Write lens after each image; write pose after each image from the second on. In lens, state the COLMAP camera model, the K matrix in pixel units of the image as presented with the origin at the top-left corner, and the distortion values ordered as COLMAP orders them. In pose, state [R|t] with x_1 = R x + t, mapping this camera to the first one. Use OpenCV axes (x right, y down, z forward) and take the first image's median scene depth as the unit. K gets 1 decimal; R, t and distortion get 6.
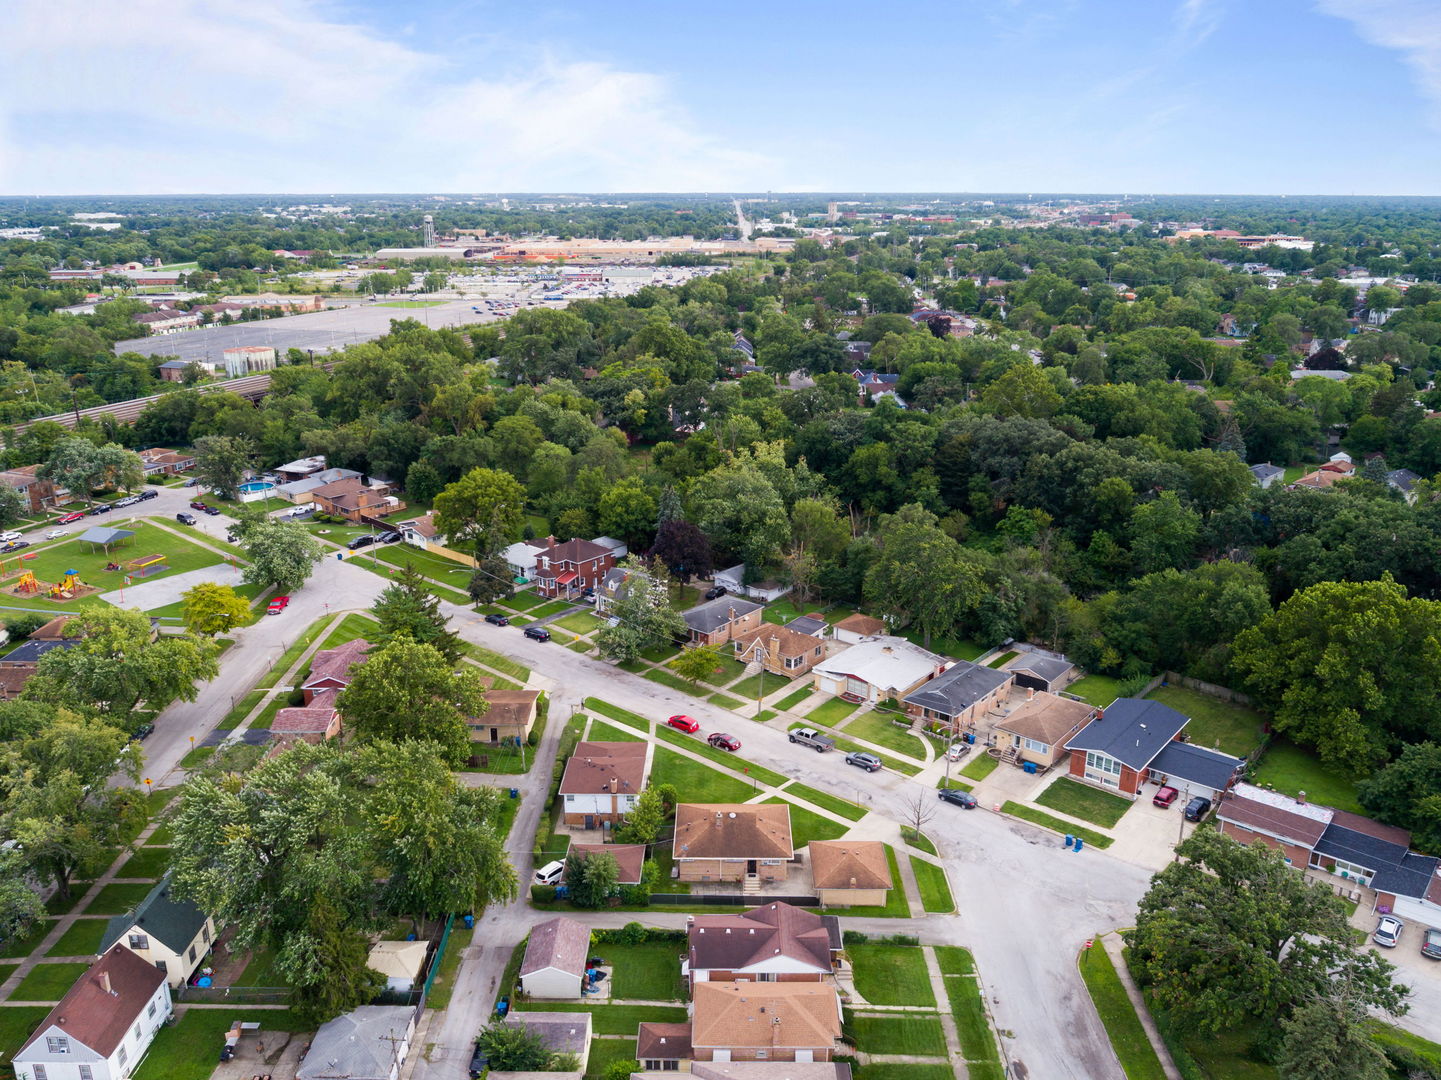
lens RADIAL K [[1080.4, 0, 715.8], [0, 1080.4, 547.5], [0, 0, 1]] dist [-0.027531, 0.013657]
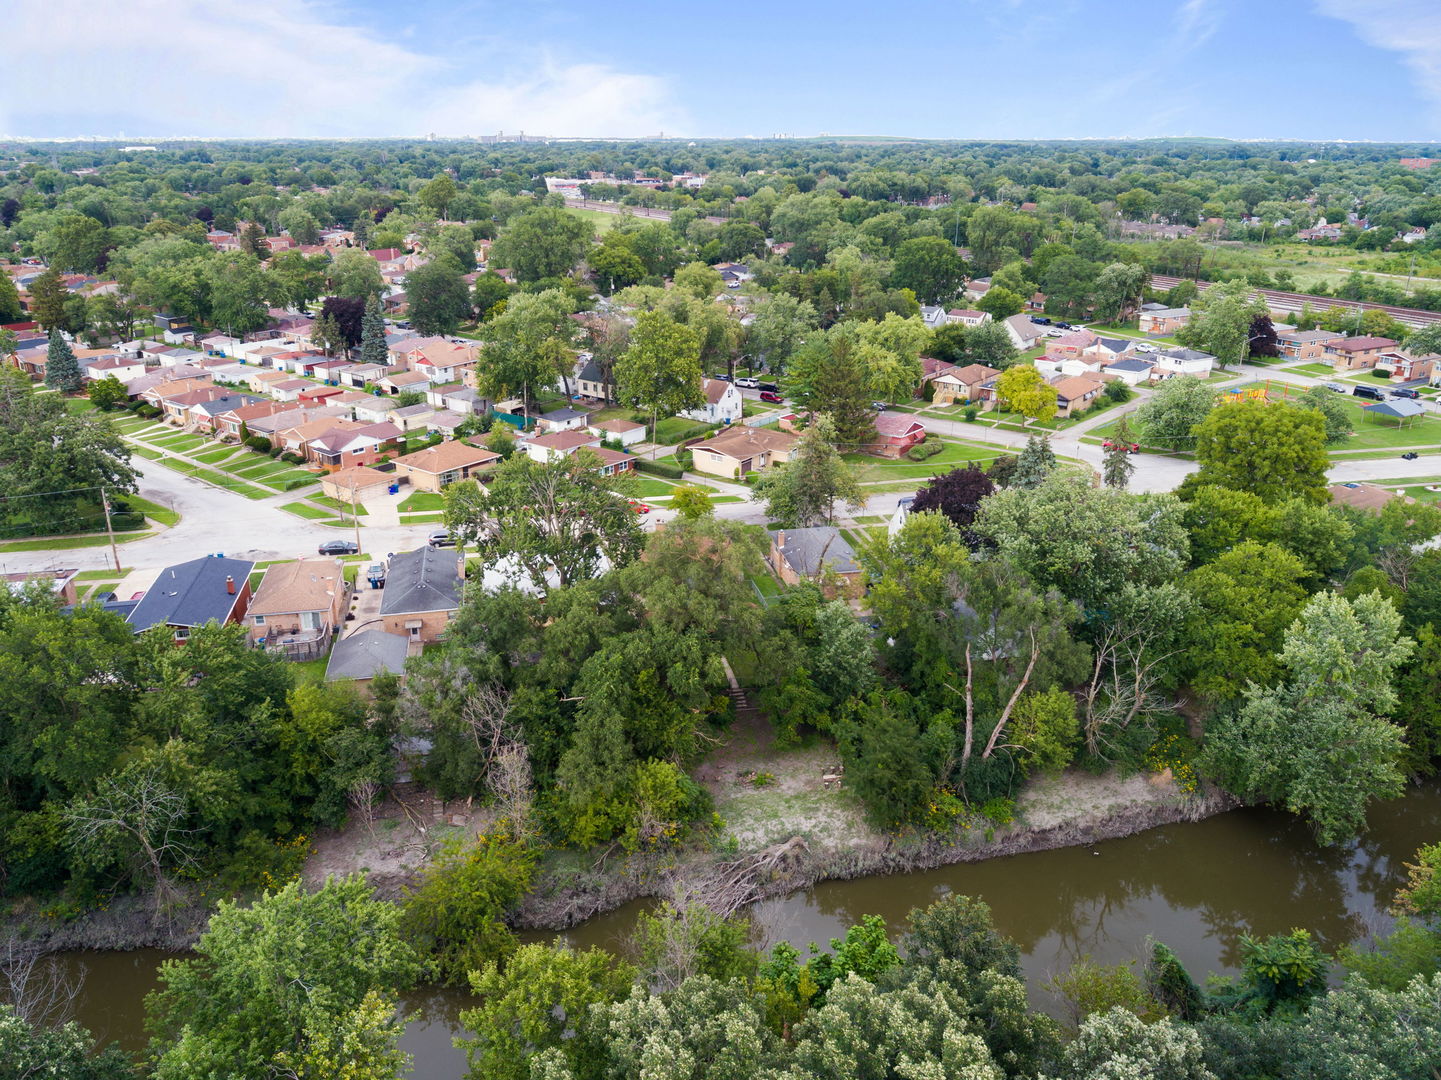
lens RADIAL K [[1080.4, 0, 726.8], [0, 1080.4, 532.0], [0, 0, 1]] dist [-0.027531, 0.013657]
pose [[-0.601988, 0.274457, -0.749856, 0.161643], [-0.250853, 0.826530, 0.503907, -0.083848], [0.758079, 0.491449, -0.428713, 0.359528]]
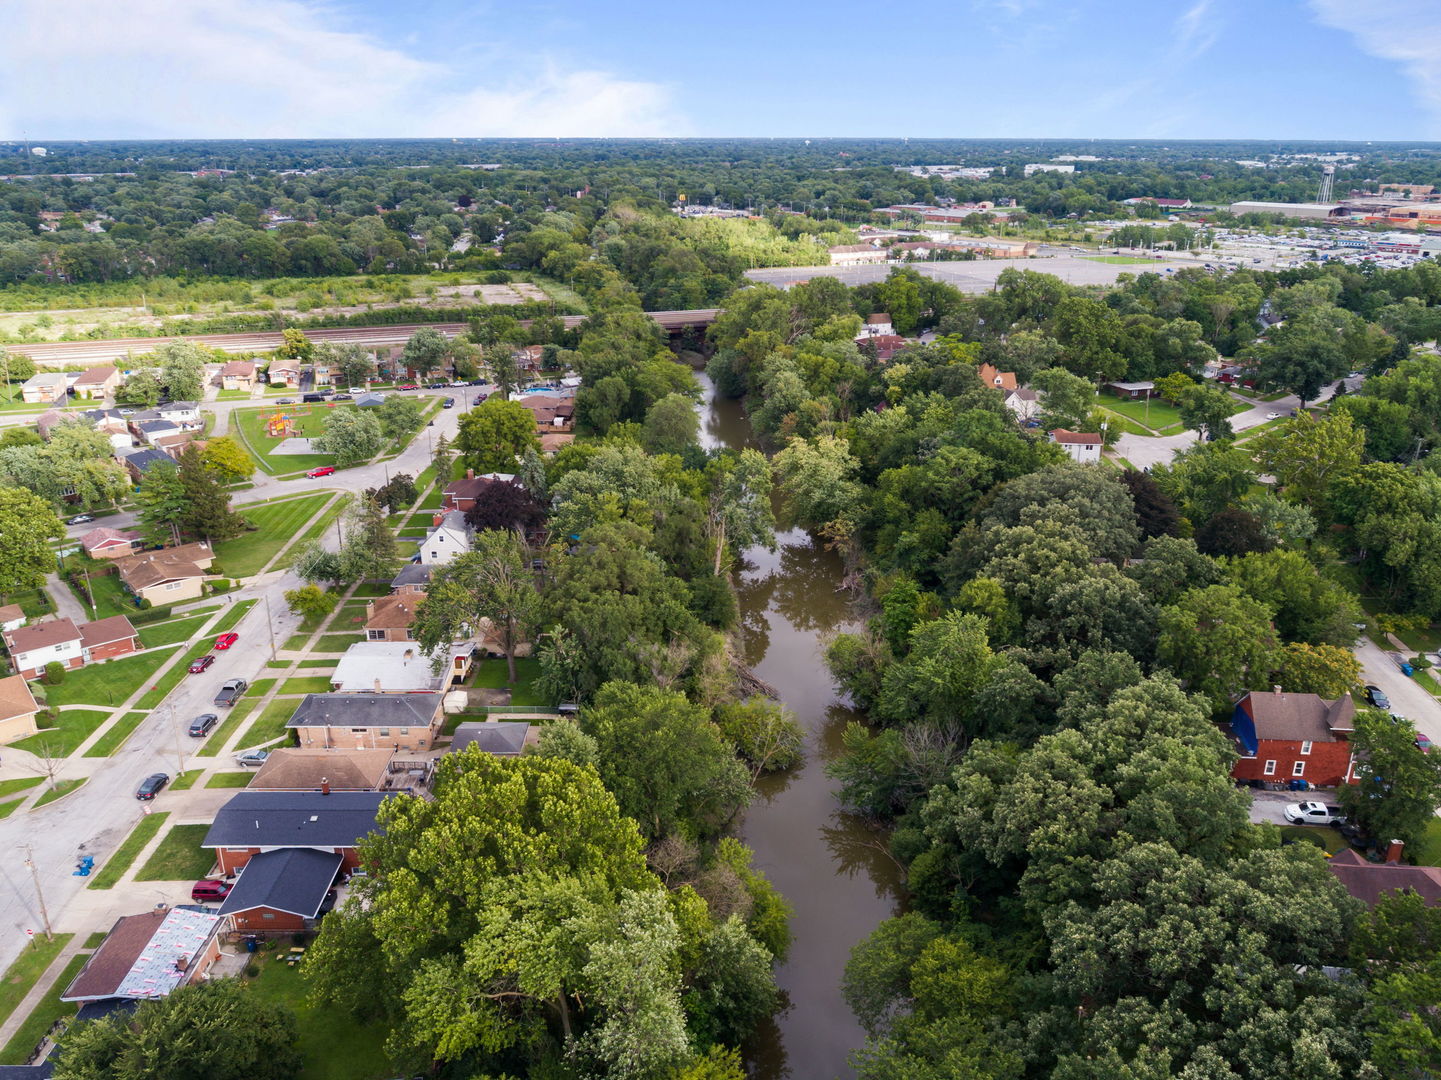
lens RADIAL K [[1080.4, 0, 723.1], [0, 1080.4, 541.7], [0, 0, 1]] dist [-0.027531, 0.013657]
pose [[0.665570, 0.263101, -0.698423, 0.241937], [-0.234498, 0.962131, 0.138975, -0.046545], [0.708539, 0.071282, 0.702062, 0.140689]]
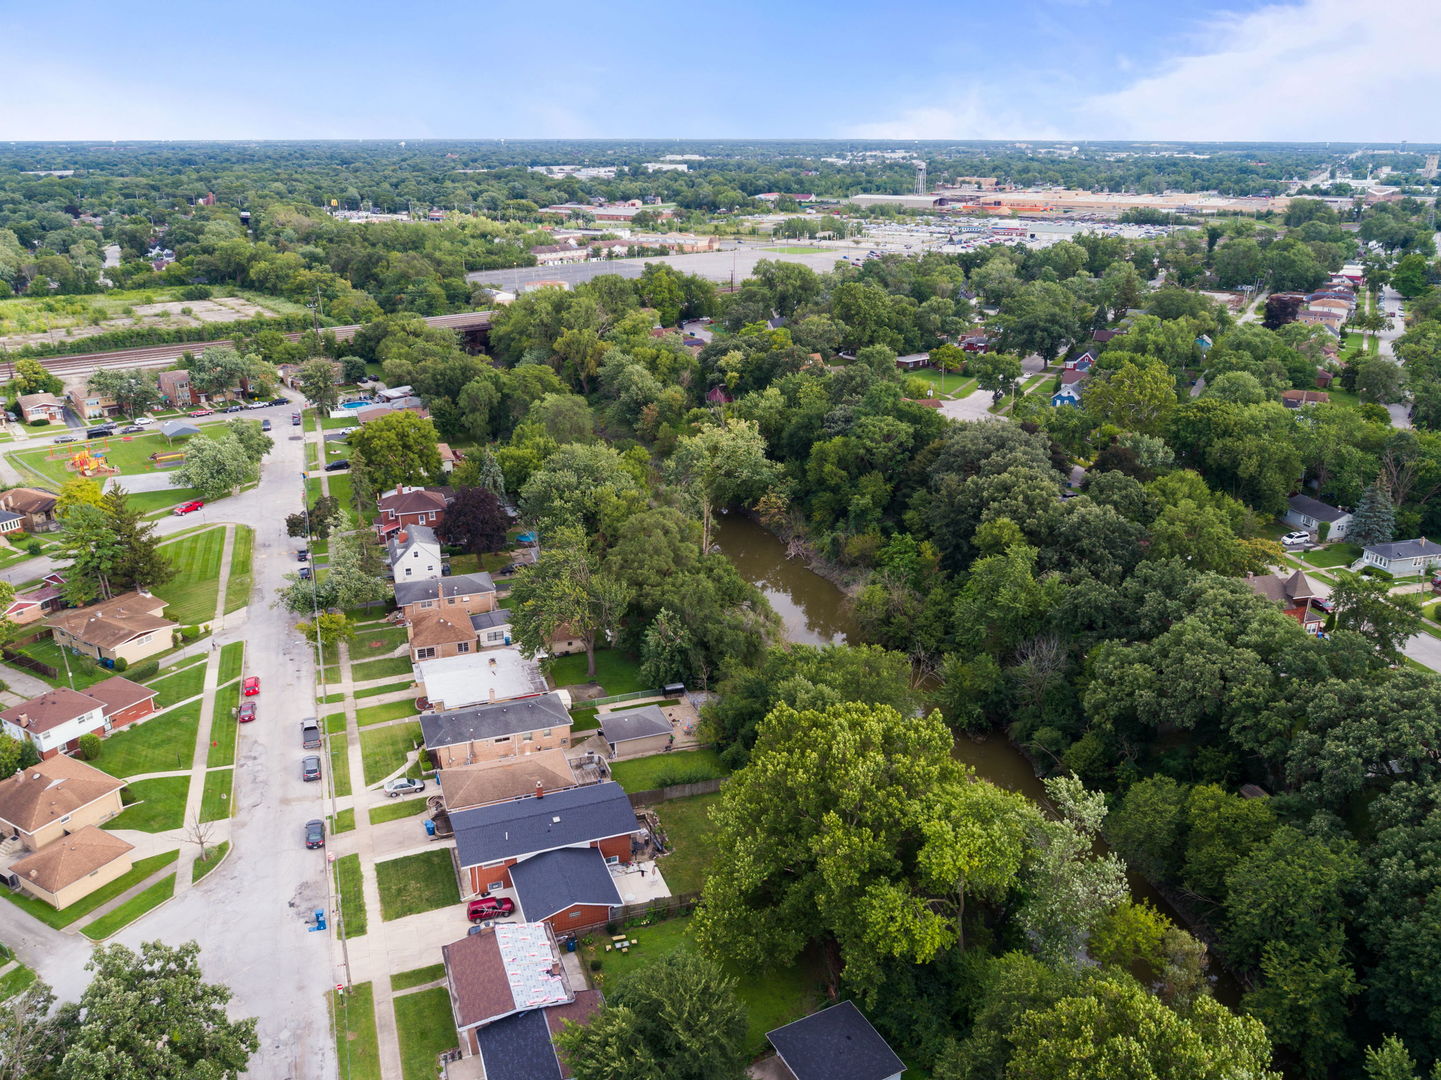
lens RADIAL K [[1080.4, 0, 722.3], [0, 1080.4, 530.1], [0, 0, 1]] dist [-0.027531, 0.013657]
pose [[0.879756, 0.163685, -0.446359, 0.181679], [-0.150243, 0.986469, 0.065626, -0.025352], [0.451061, 0.009328, 0.892444, 0.074582]]
